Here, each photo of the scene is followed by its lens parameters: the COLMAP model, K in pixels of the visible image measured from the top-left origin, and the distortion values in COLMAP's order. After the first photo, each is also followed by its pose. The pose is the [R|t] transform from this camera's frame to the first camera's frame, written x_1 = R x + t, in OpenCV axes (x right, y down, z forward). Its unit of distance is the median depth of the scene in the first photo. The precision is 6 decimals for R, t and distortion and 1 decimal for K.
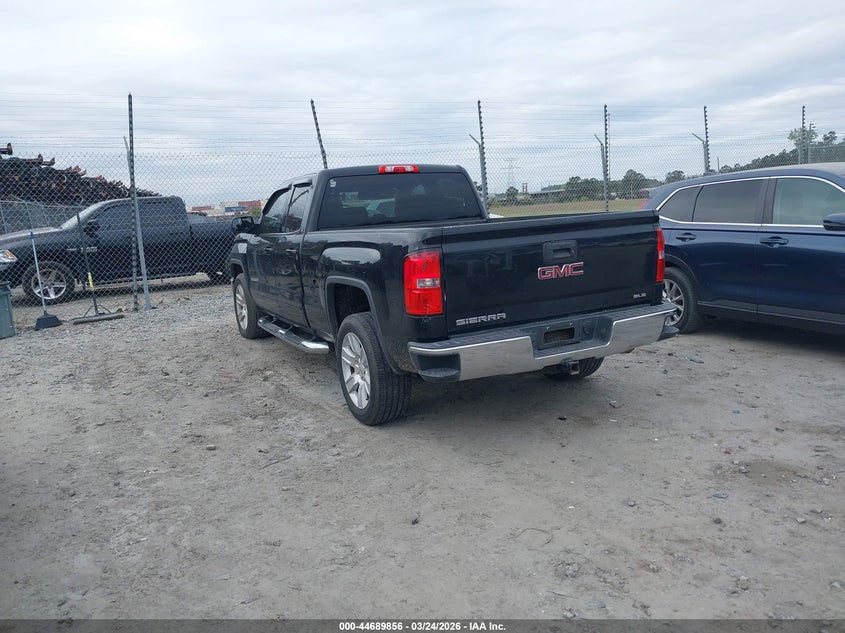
lens RADIAL K [[657.5, 0, 424.4], [0, 657.5, 315.8], [0, 0, 1]] dist [0.038254, -0.008623]
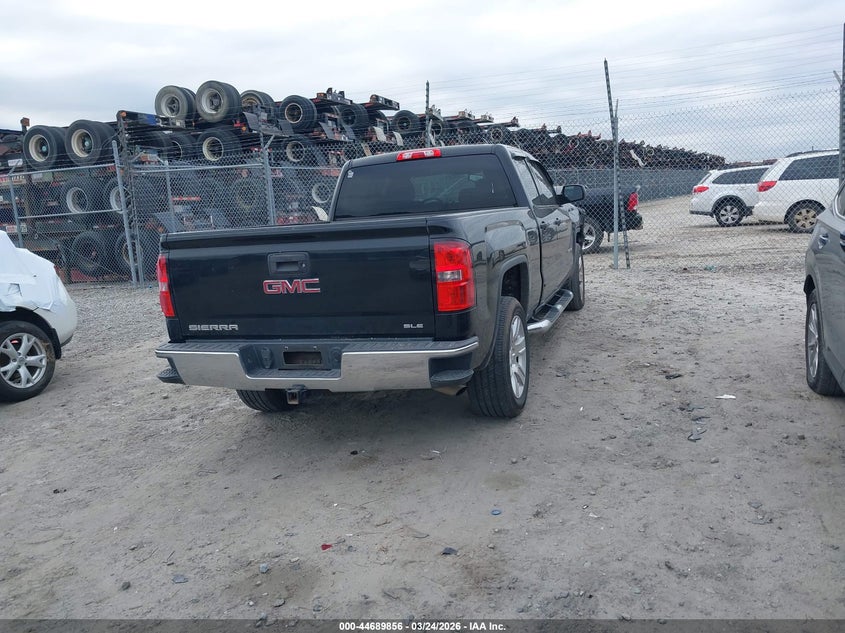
lens RADIAL K [[657.5, 0, 424.0], [0, 657.5, 316.5], [0, 0, 1]] dist [0.038254, -0.008623]
pose [[0.714994, 0.132749, -0.686412, 0.942419], [-0.087744, 0.991083, 0.100274, -0.131592], [0.693603, -0.011467, 0.720266, 0.481470]]
